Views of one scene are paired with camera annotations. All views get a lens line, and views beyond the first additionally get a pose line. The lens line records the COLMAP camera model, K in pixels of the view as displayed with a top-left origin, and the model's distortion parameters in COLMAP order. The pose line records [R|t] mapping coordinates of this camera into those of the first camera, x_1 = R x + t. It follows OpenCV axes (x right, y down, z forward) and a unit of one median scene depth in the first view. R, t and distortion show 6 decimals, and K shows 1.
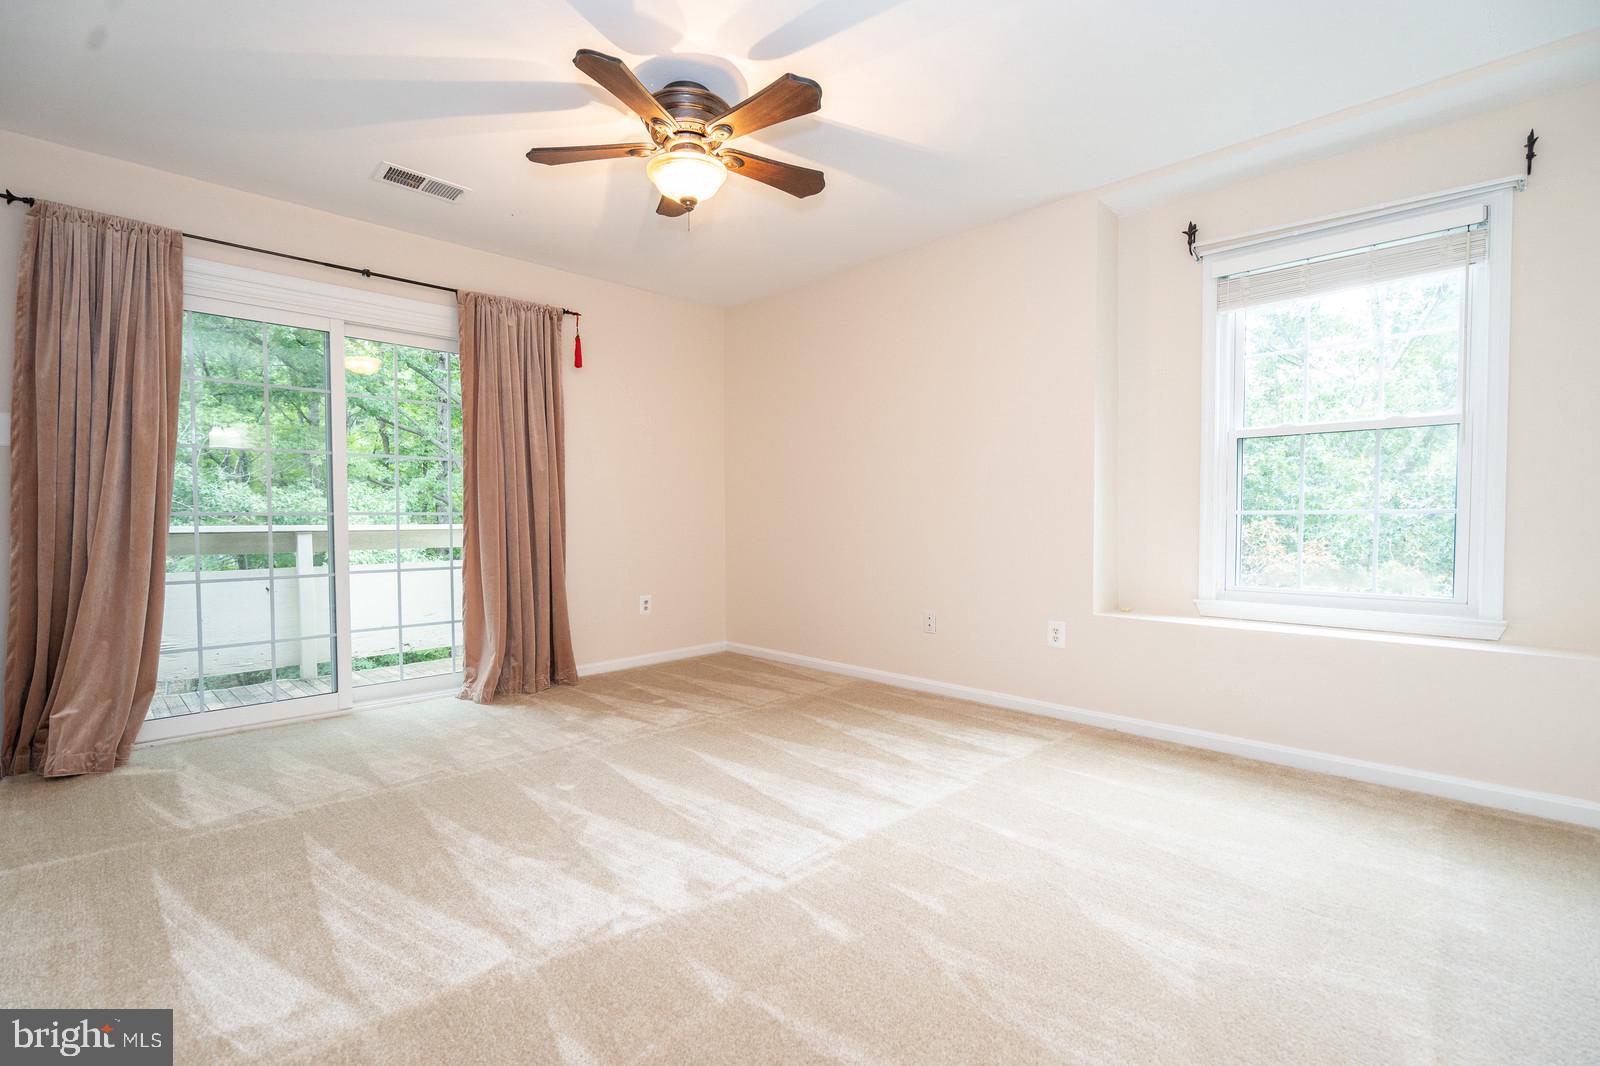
lens RADIAL K [[747.7, 0, 757.8], [0, 747.7, 522.7], [0, 0, 1]] dist [-0.005679, 0.002941]
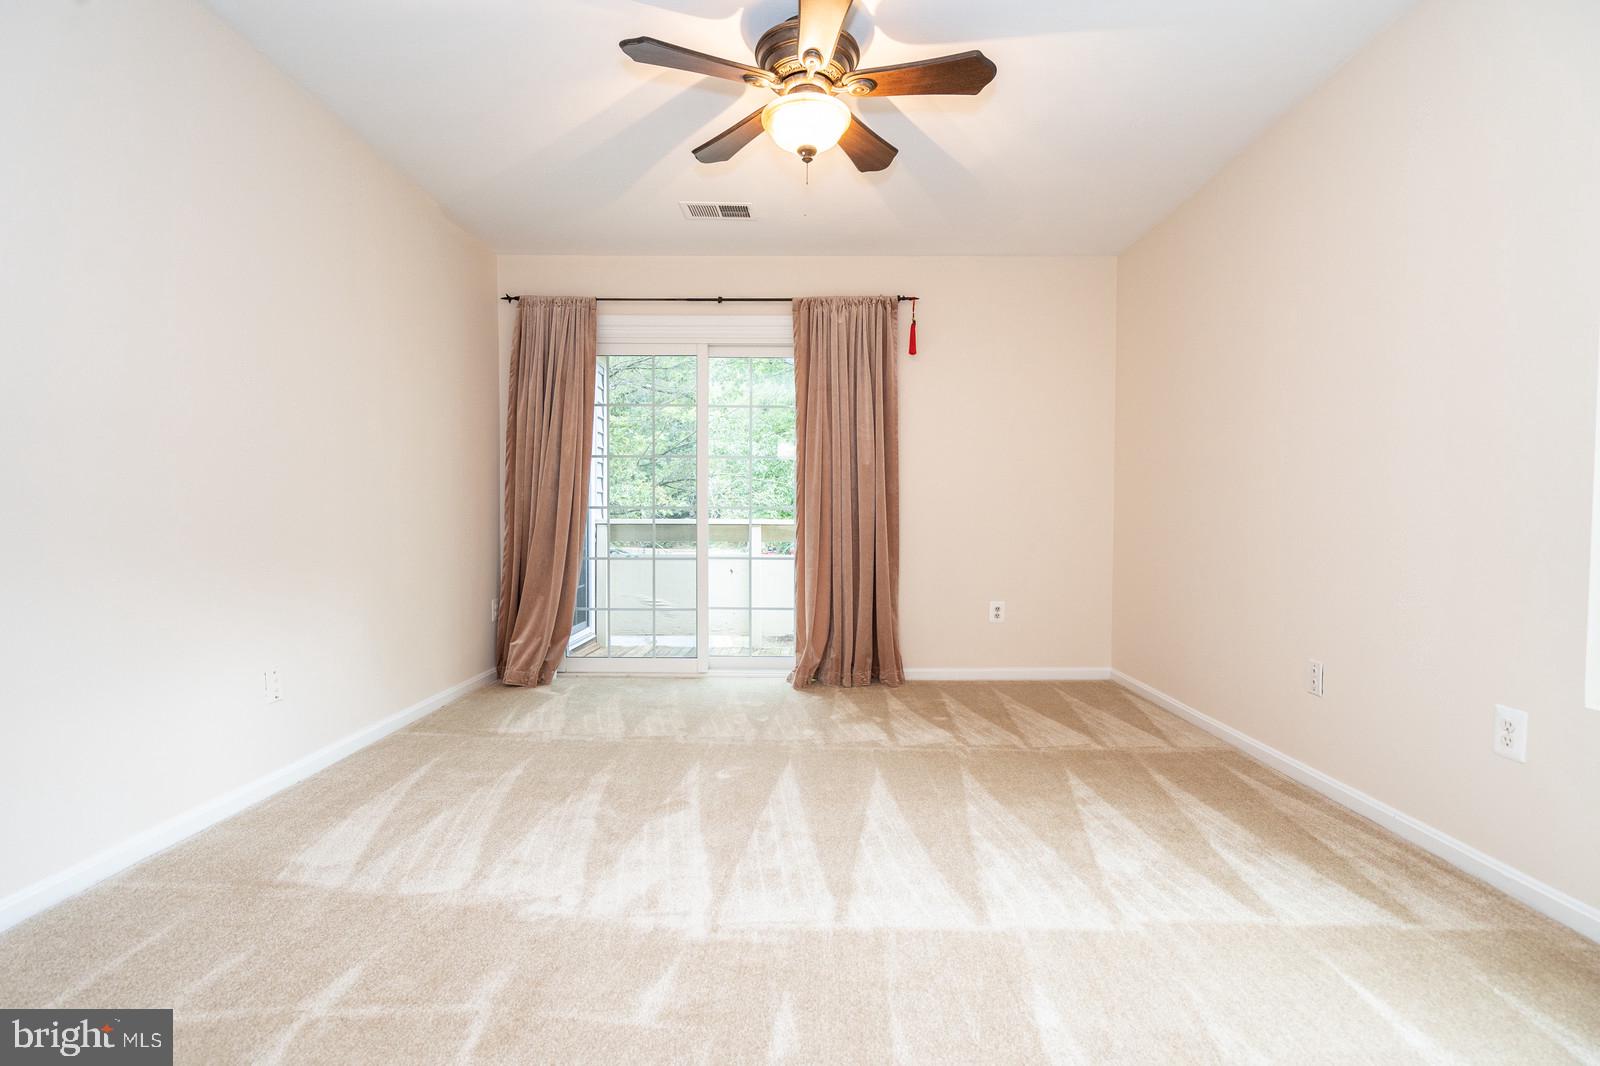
lens RADIAL K [[747.7, 0, 796.6], [0, 747.7, 529.7], [0, 0, 1]] dist [-0.005679, 0.002941]
pose [[0.713546, 0.017283, -0.700395, 0.433801], [-0.012893, 0.999850, 0.011538, 0.007810], [0.700490, 0.000797, 0.713662, 0.294184]]
